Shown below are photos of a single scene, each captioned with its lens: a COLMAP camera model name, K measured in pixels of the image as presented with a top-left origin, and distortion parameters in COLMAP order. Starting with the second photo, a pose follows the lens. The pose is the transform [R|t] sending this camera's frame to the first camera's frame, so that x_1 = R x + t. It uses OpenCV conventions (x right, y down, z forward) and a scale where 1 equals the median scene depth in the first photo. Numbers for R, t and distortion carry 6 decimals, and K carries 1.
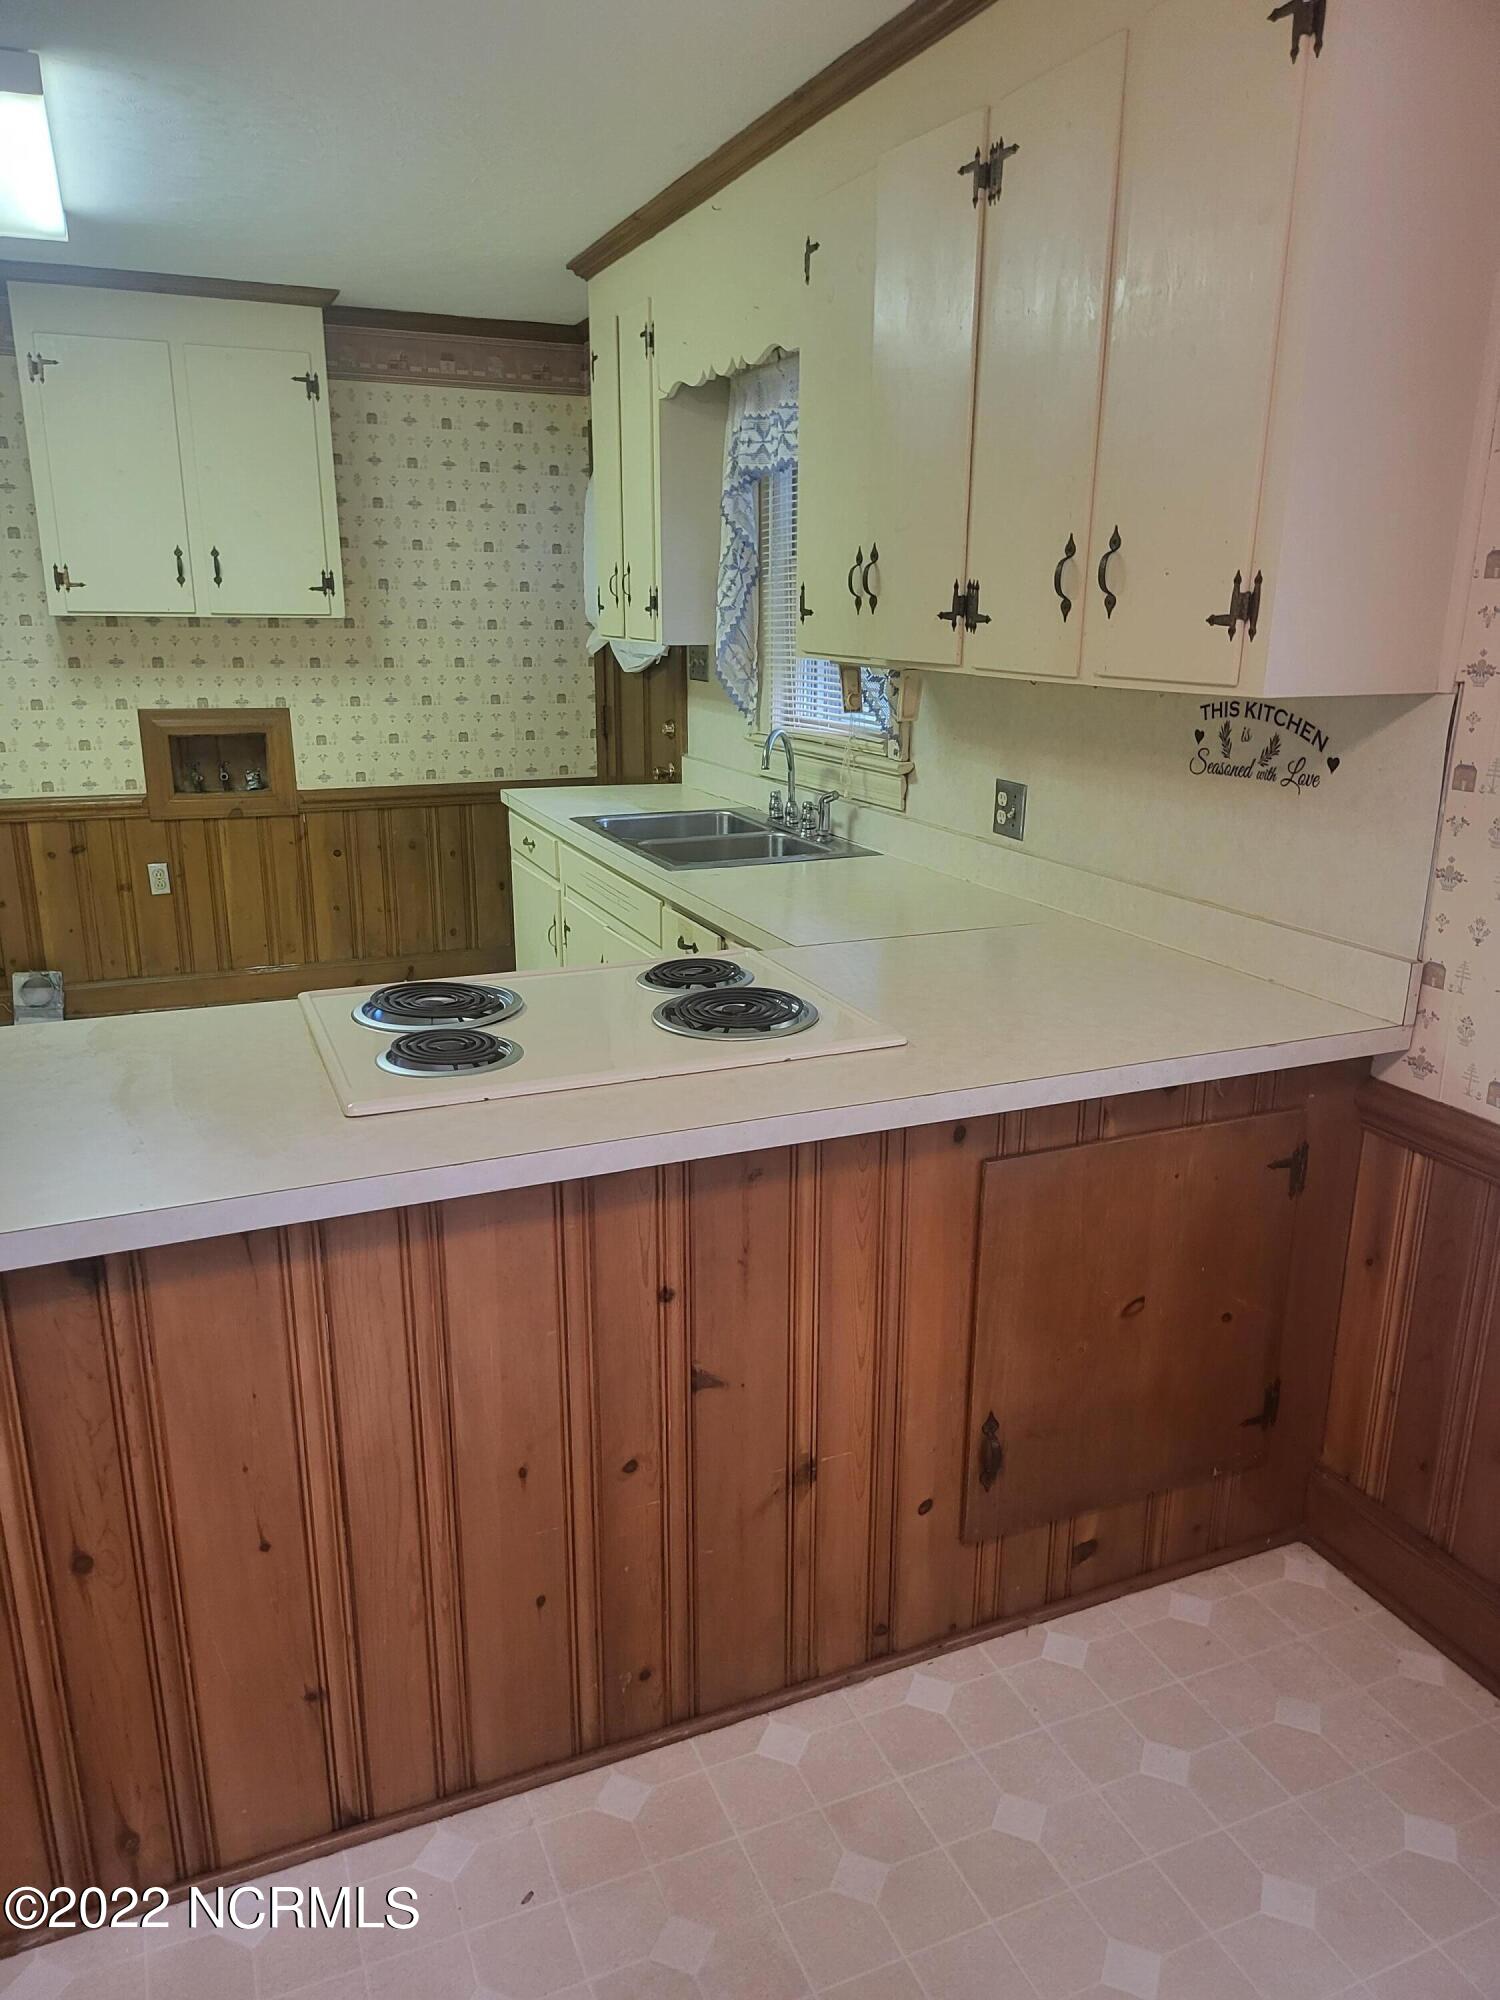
lens RADIAL K [[1384.2, 0, 750.0], [0, 1384.2, 1000.0], [0, 0, 1]] dist [0.047942, 0.001225]
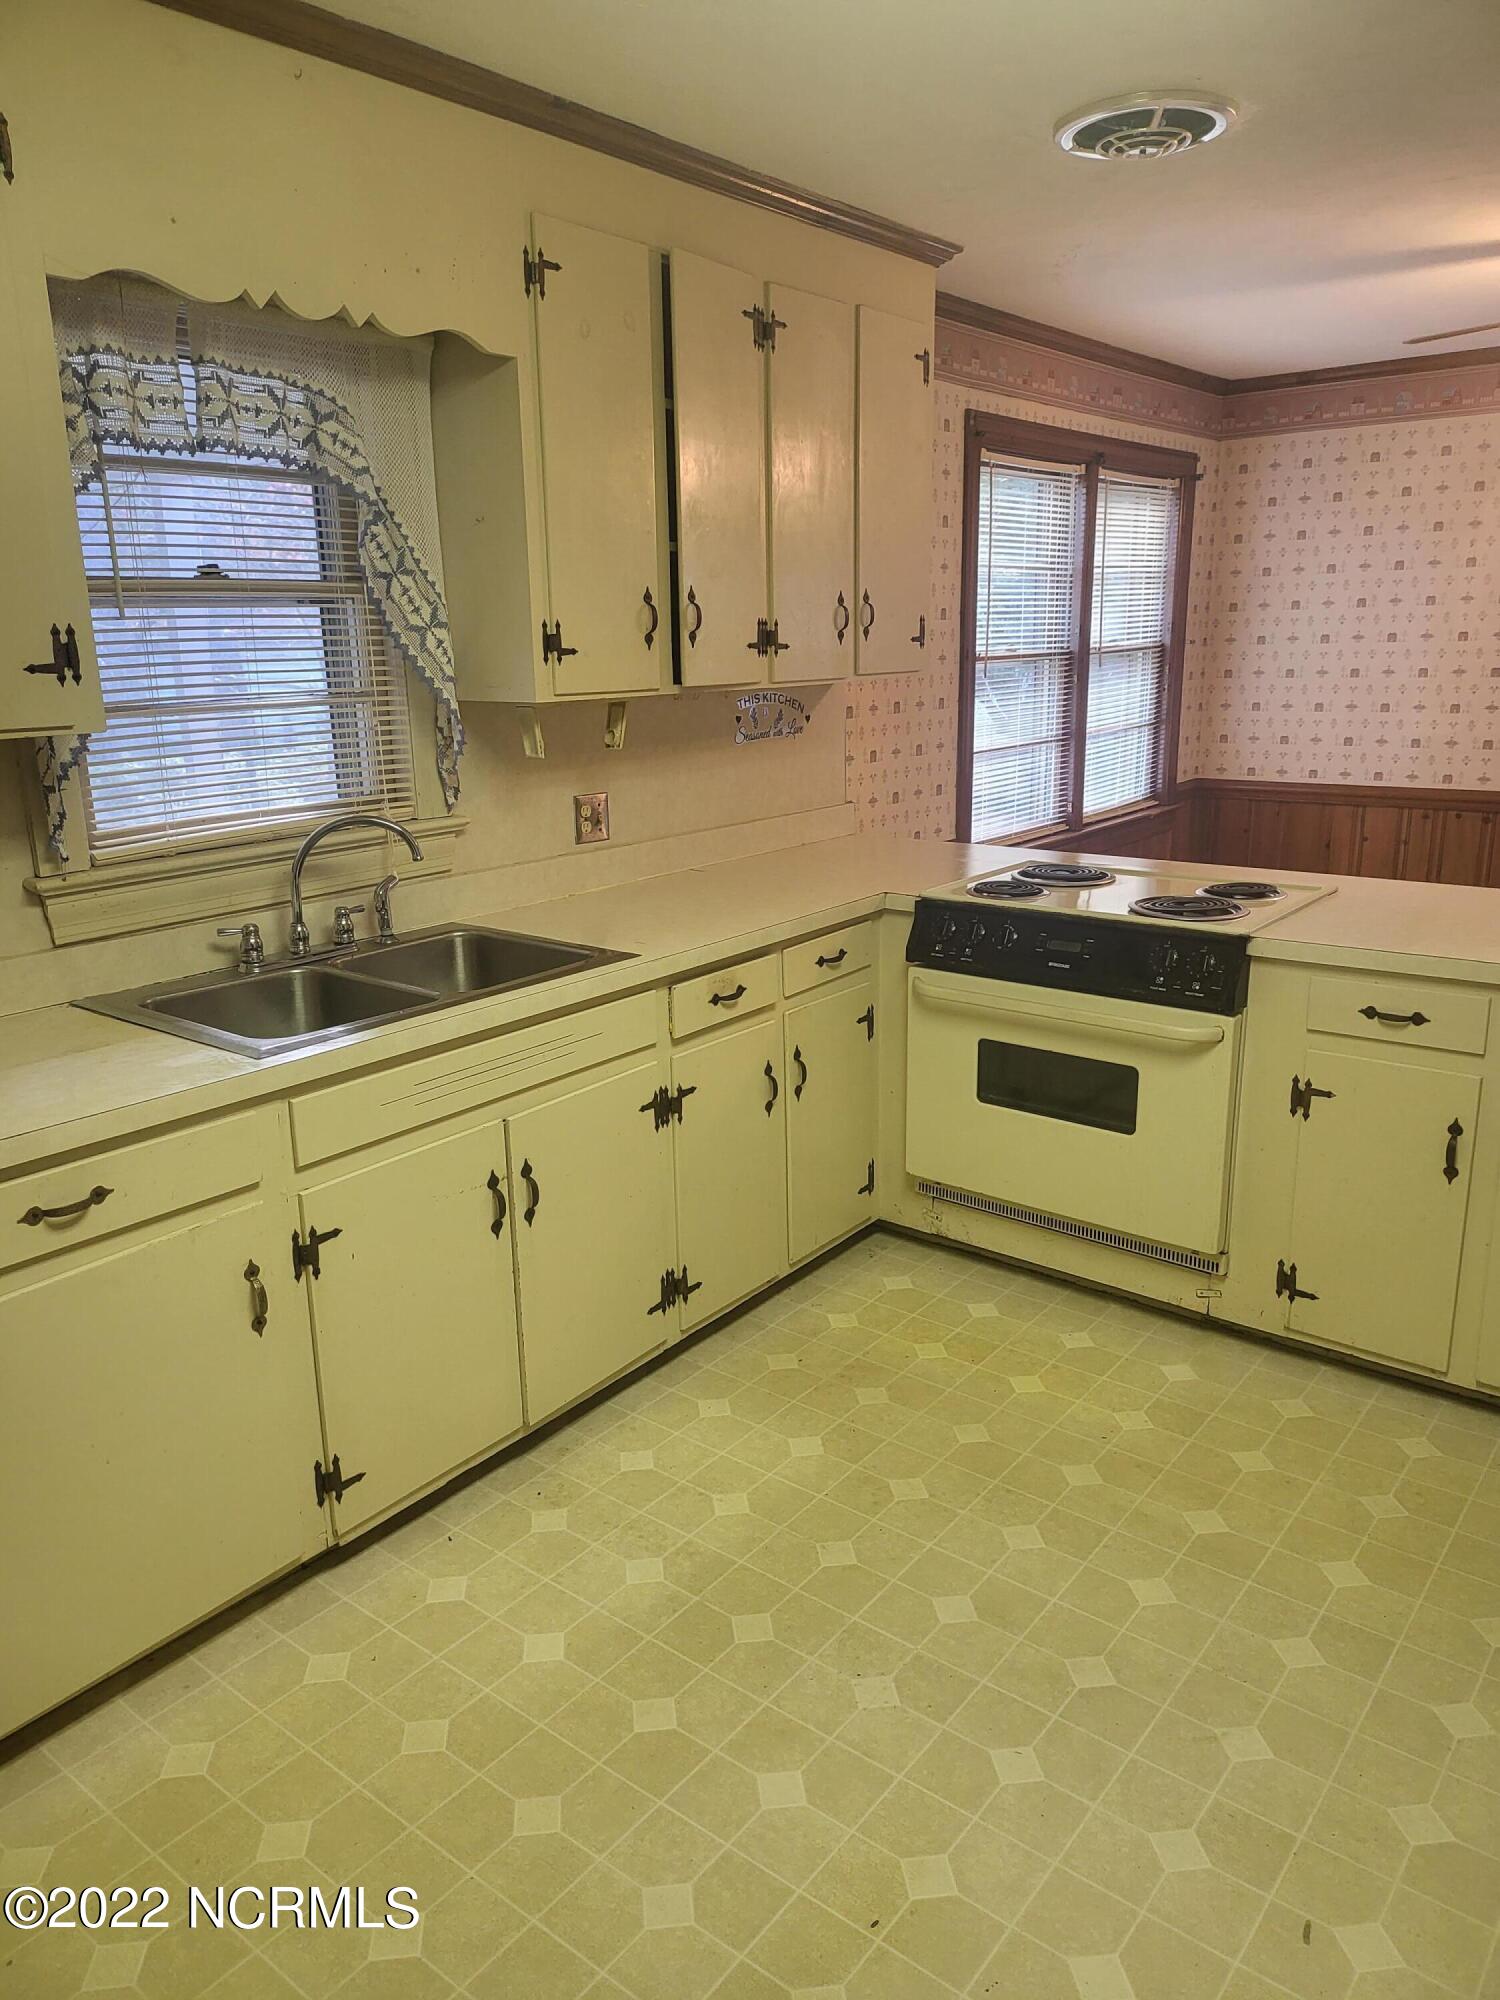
lens RADIAL K [[1427.4, 0, 750.0], [0, 1427.4, 1000.0], [0, 0, 1]] dist [0.048671, -0.000886]
pose [[-0.482115, -0.215579, 0.849170, -1.092180], [0.259660, 0.890546, 0.373504, -0.493822], [-0.836745, 0.400567, -0.373369, 1.674936]]
